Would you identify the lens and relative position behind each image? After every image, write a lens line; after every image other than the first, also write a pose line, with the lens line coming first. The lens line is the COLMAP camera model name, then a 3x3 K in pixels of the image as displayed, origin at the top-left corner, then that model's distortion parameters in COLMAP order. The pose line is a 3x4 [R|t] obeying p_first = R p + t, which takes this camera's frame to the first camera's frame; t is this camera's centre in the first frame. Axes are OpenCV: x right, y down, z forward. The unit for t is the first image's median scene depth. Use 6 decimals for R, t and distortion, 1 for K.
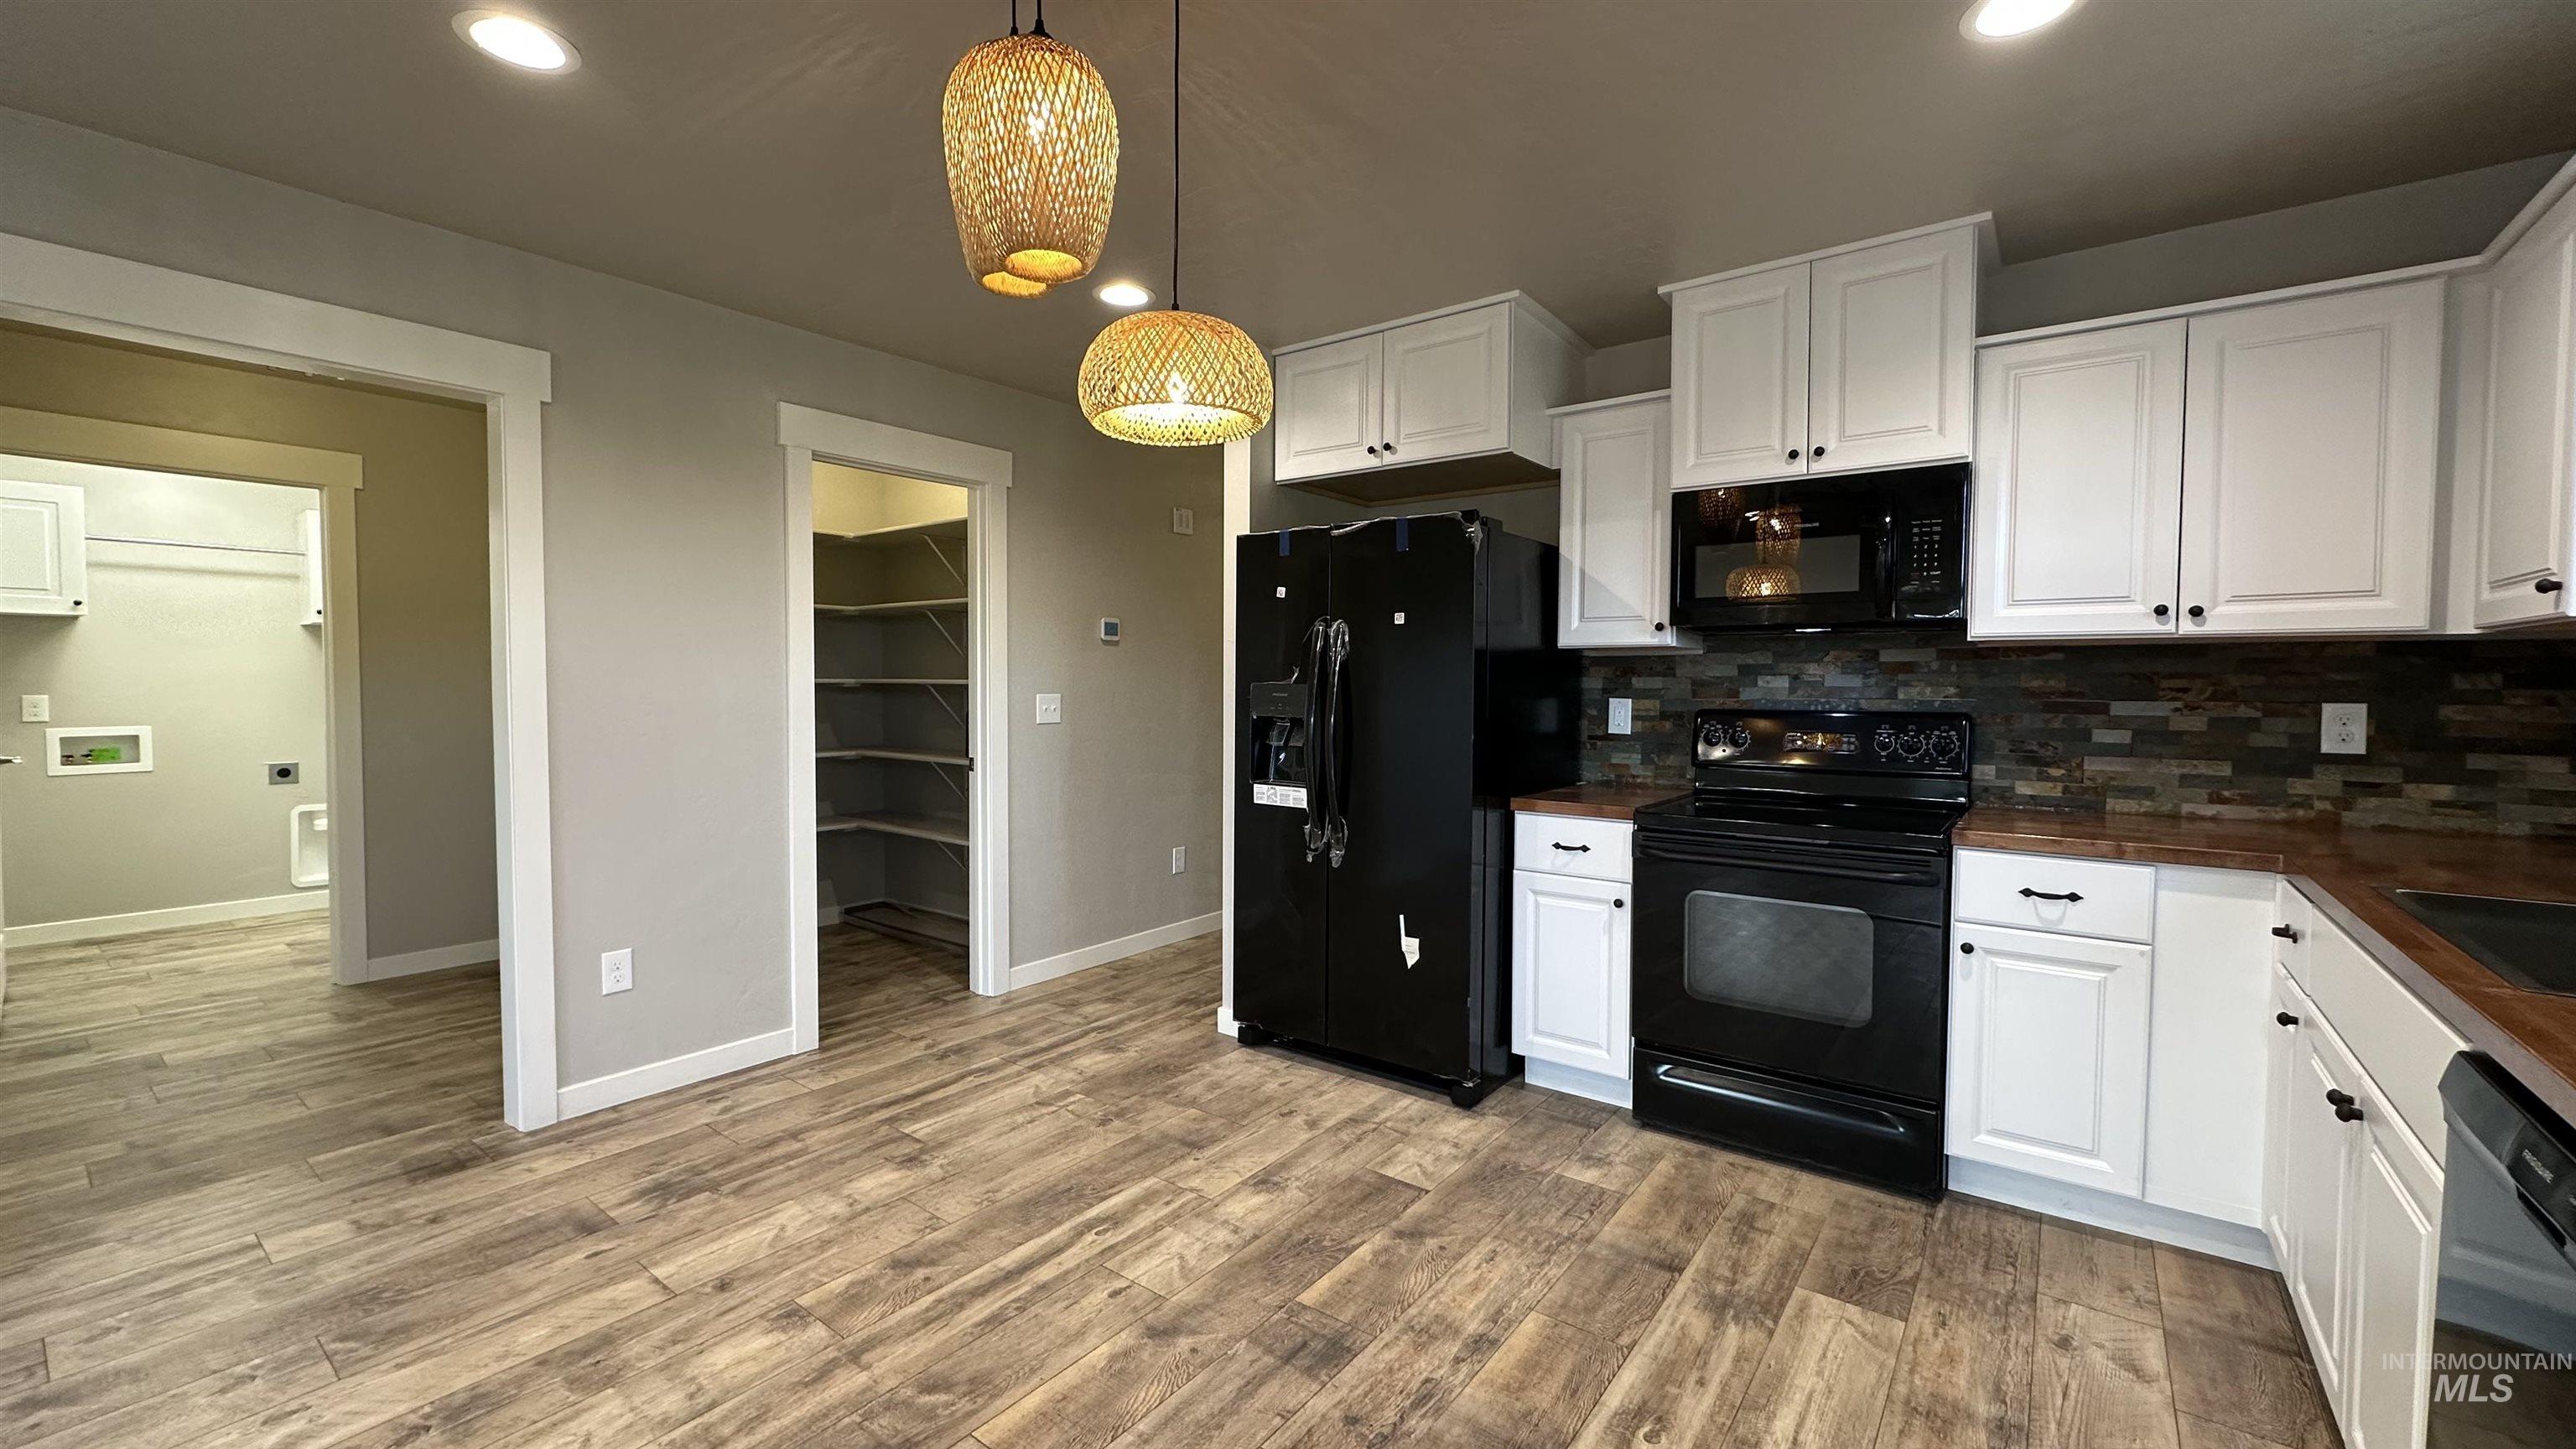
lens RADIAL K [[1027.9, 0, 1286.7], [0, 1027.9, 716.1], [0, 0, 1]] dist [-0.002202, 0.000245]
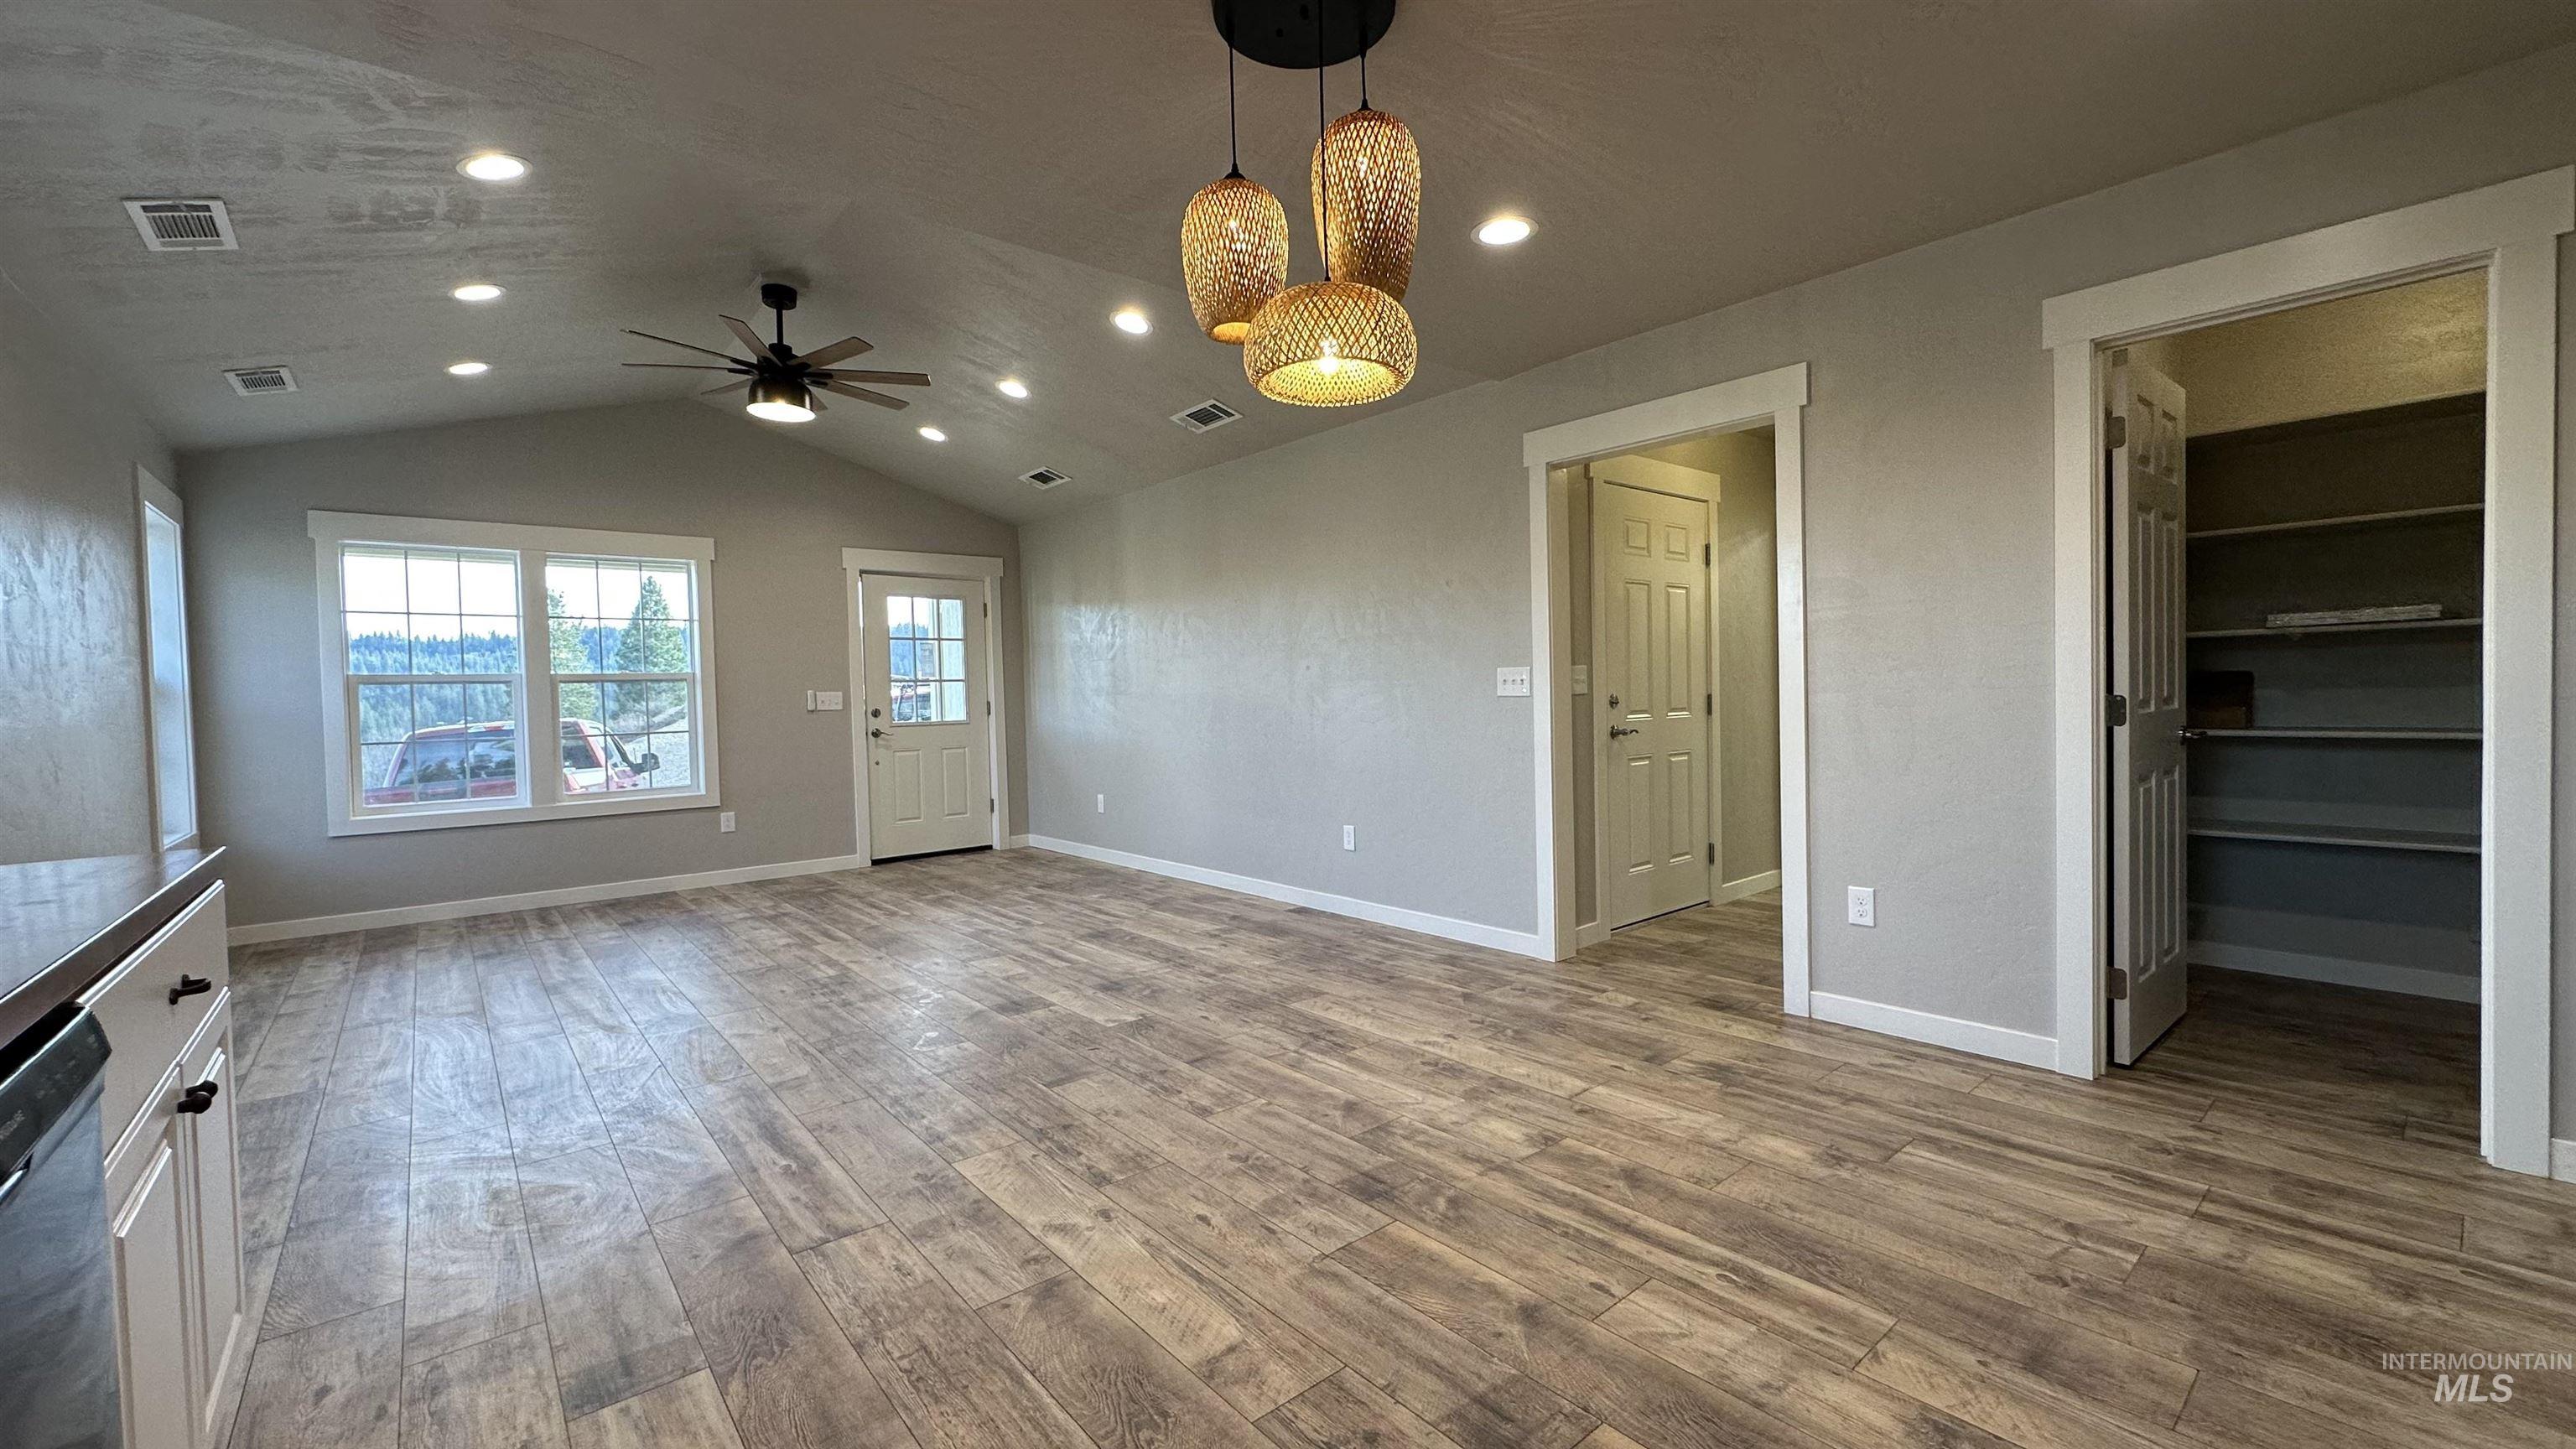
lens RADIAL K [[1027.9, 0, 1293.3], [0, 1027.9, 716.2], [0, 0, 1]] dist [-0.002202, 0.000245]
pose [[-0.214094, 0.023257, -0.976536, 0.599915], [-0.009877, 0.999614, 0.025972, 0.029090], [0.976763, 0.015205, -0.213781, 0.723212]]
